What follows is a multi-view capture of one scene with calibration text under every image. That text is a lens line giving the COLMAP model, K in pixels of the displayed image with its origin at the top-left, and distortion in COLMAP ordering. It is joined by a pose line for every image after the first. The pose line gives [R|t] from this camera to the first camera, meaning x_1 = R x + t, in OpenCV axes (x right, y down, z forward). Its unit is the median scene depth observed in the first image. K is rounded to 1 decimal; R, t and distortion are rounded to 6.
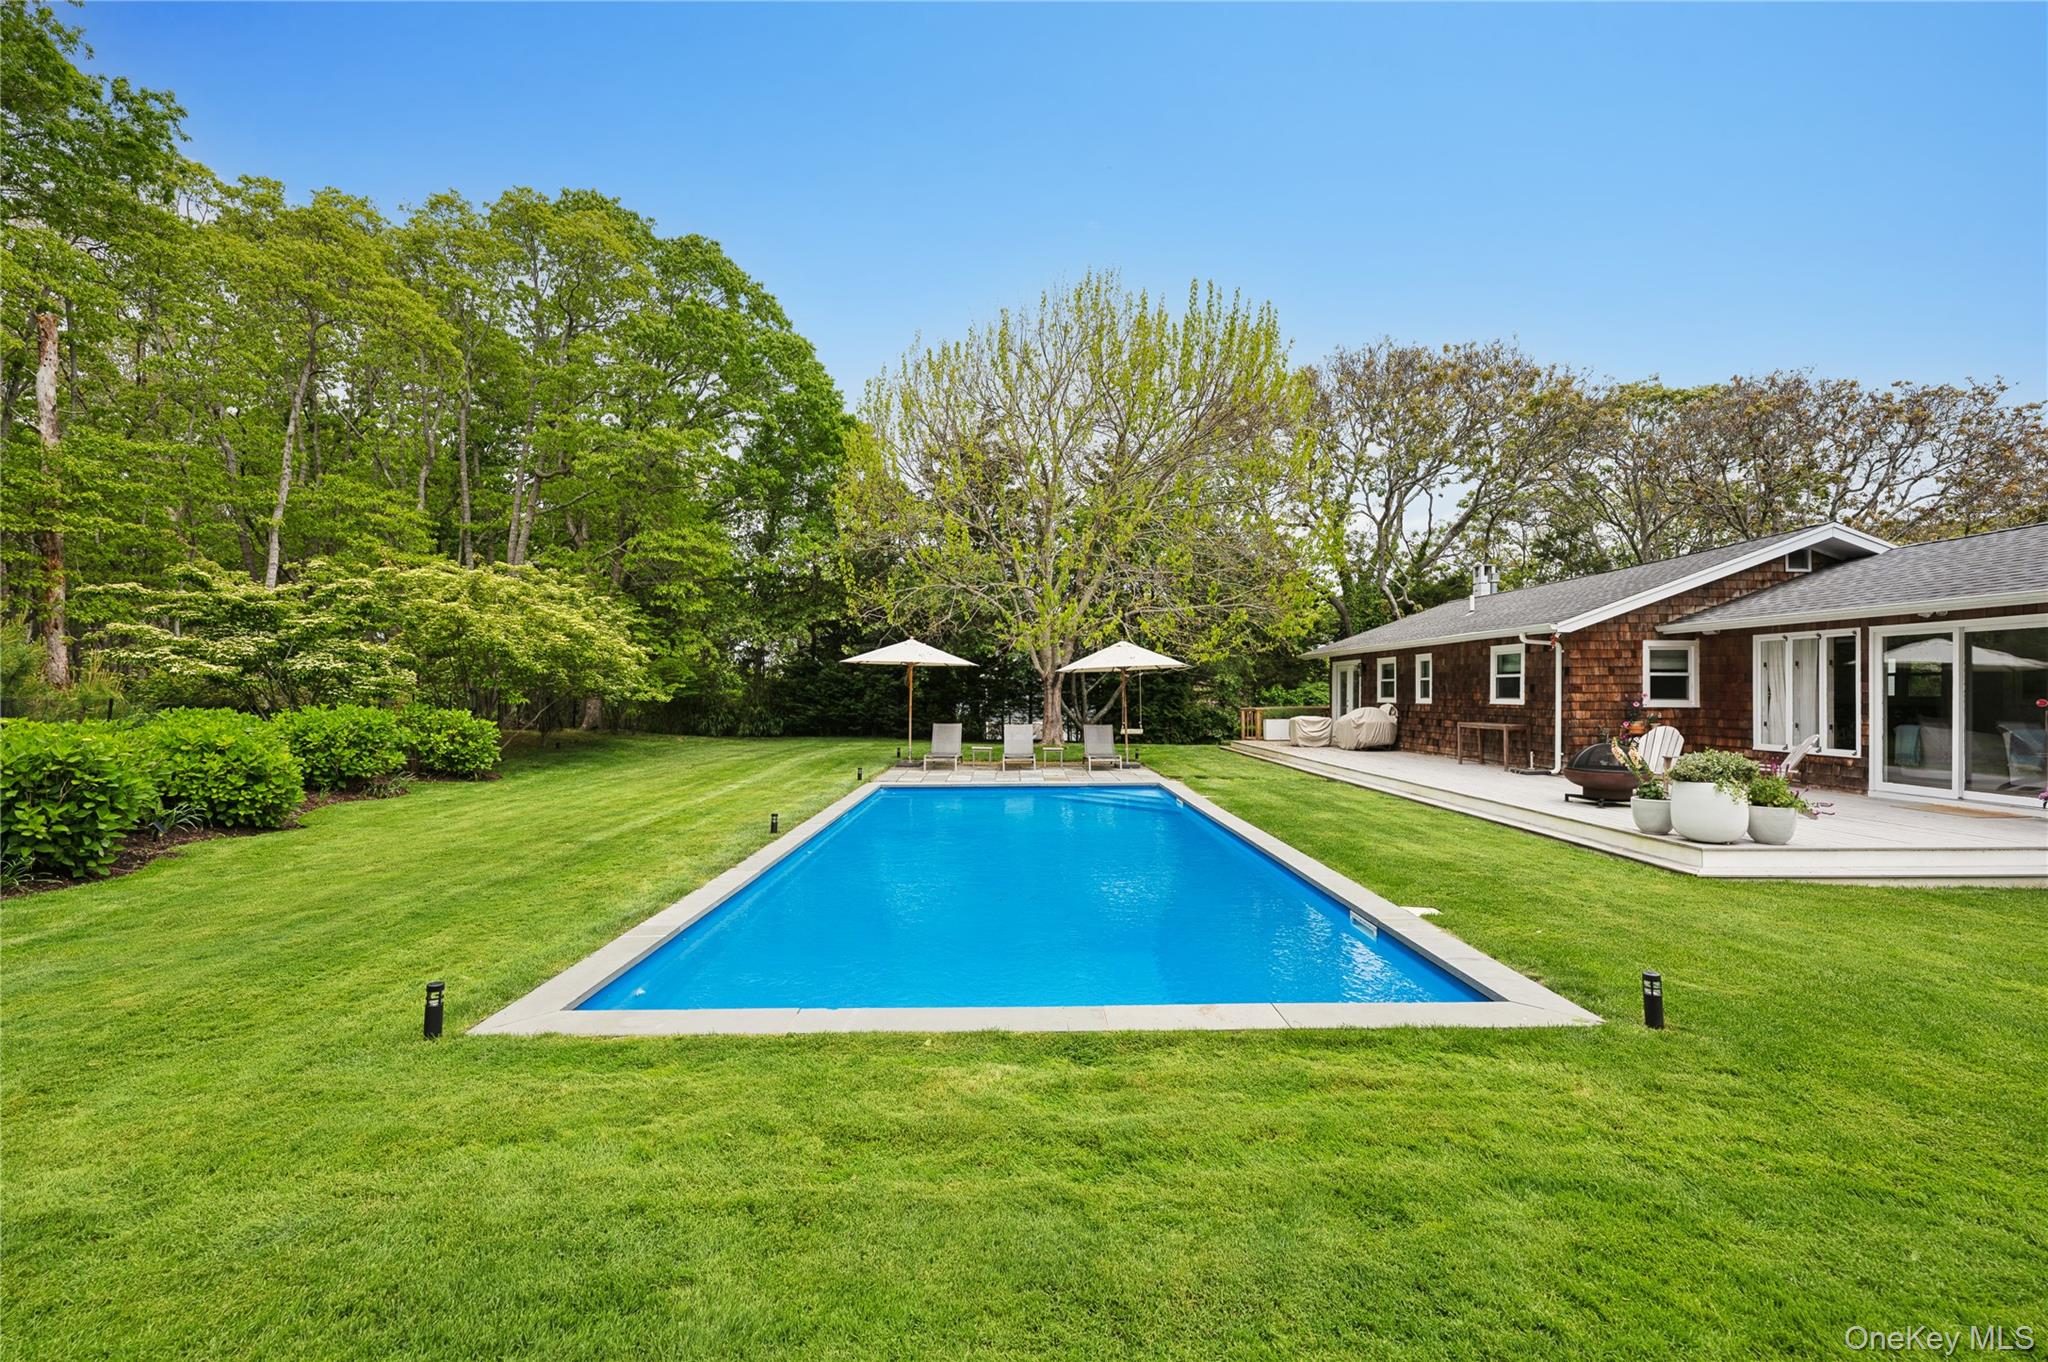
lens RADIAL K [[847.8, 0, 1013.2], [0, 847.8, 688.2], [0, 0, 1]] dist [0.001606, -0.000180]
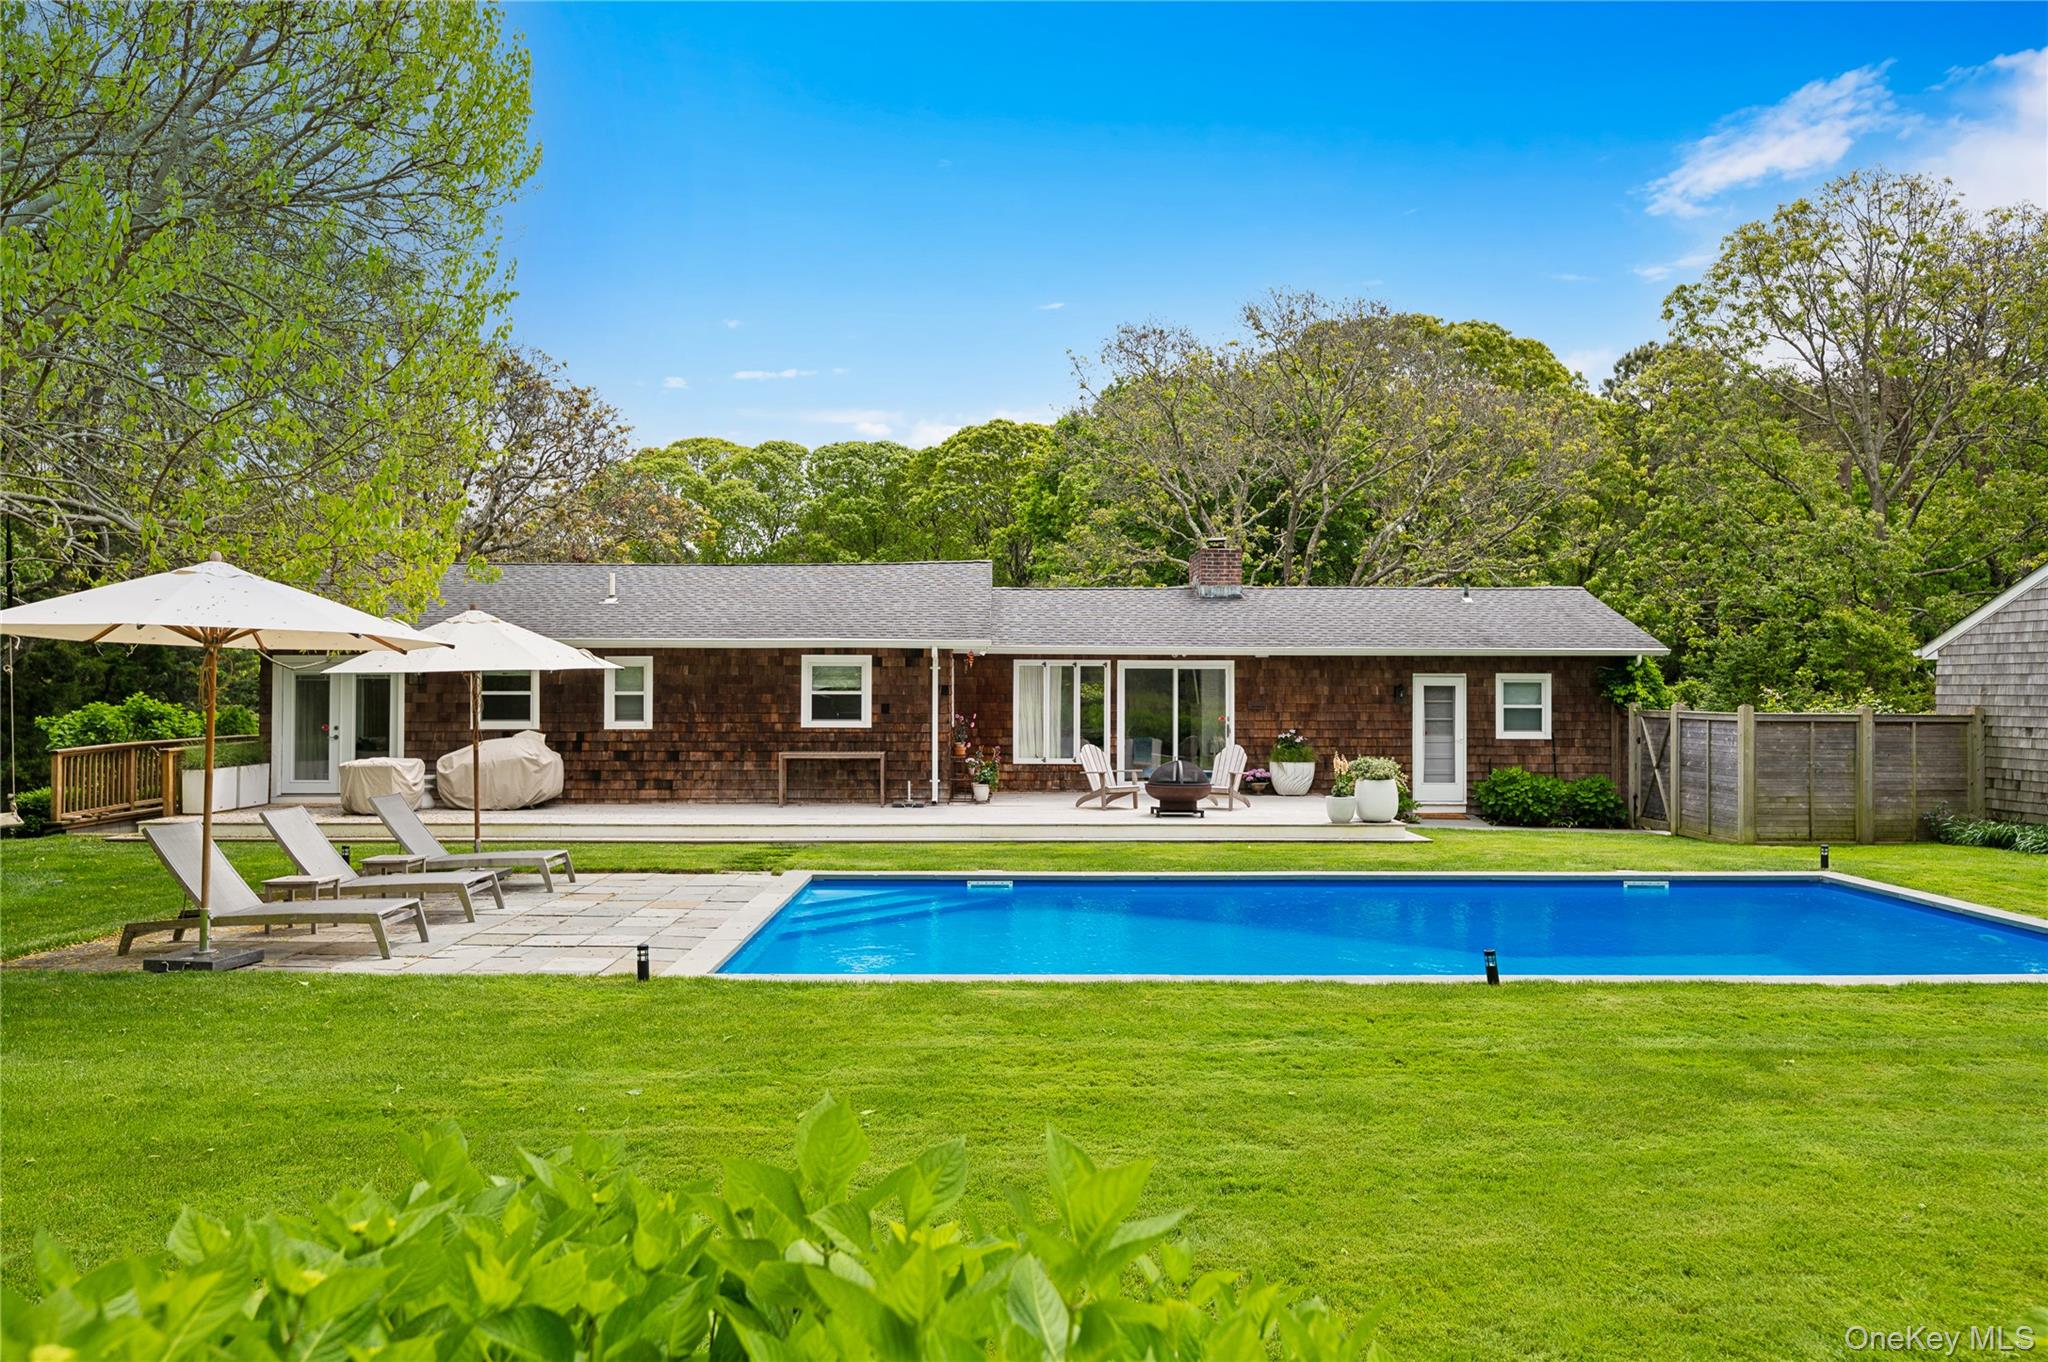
lens RADIAL K [[1347.6, 0, 1029.1], [0, 1347.6, 679.1], [0, 0, 1]] dist [-0.004719, -0.002485]
pose [[-0.003948, 0.016050, 0.999863, -0.809189], [-0.004765, 0.999860, -0.016069, -0.008811], [-0.999981, -0.004828, -0.003871, 0.910219]]
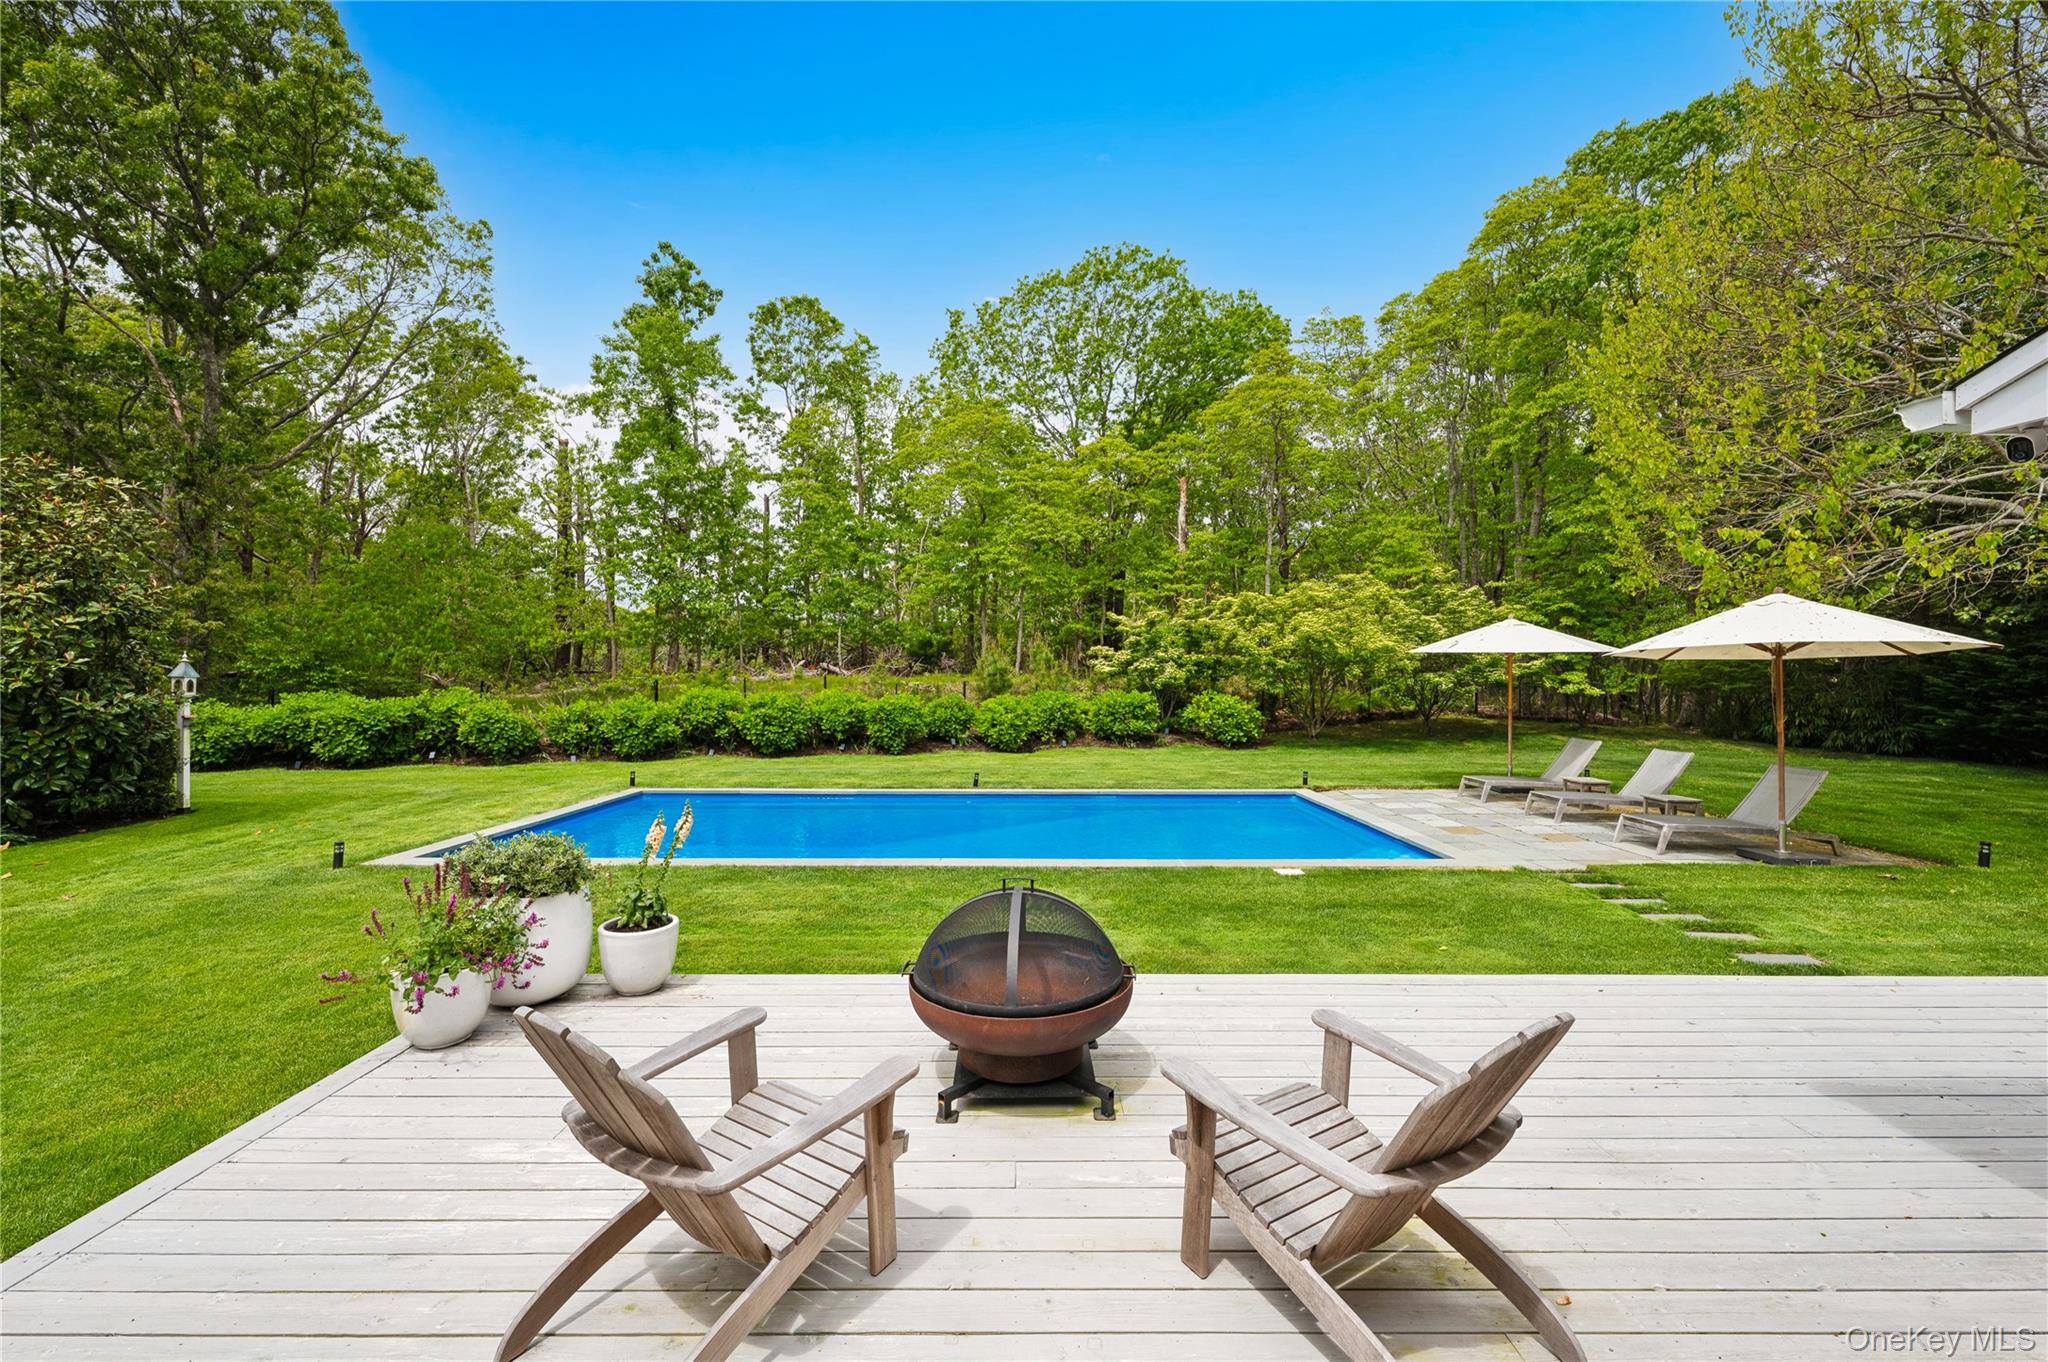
lens RADIAL K [[829.6, 0, 1029.5], [0, 829.6, 686.2], [0, 0, 1]] dist [-0.000690, 0.000085]
pose [[-0.012424, 0.017177, -0.999775, 0.800540], [0.001868, 0.999851, 0.017156, -0.016872], [0.999921, -0.001654, -0.012454, 0.770106]]
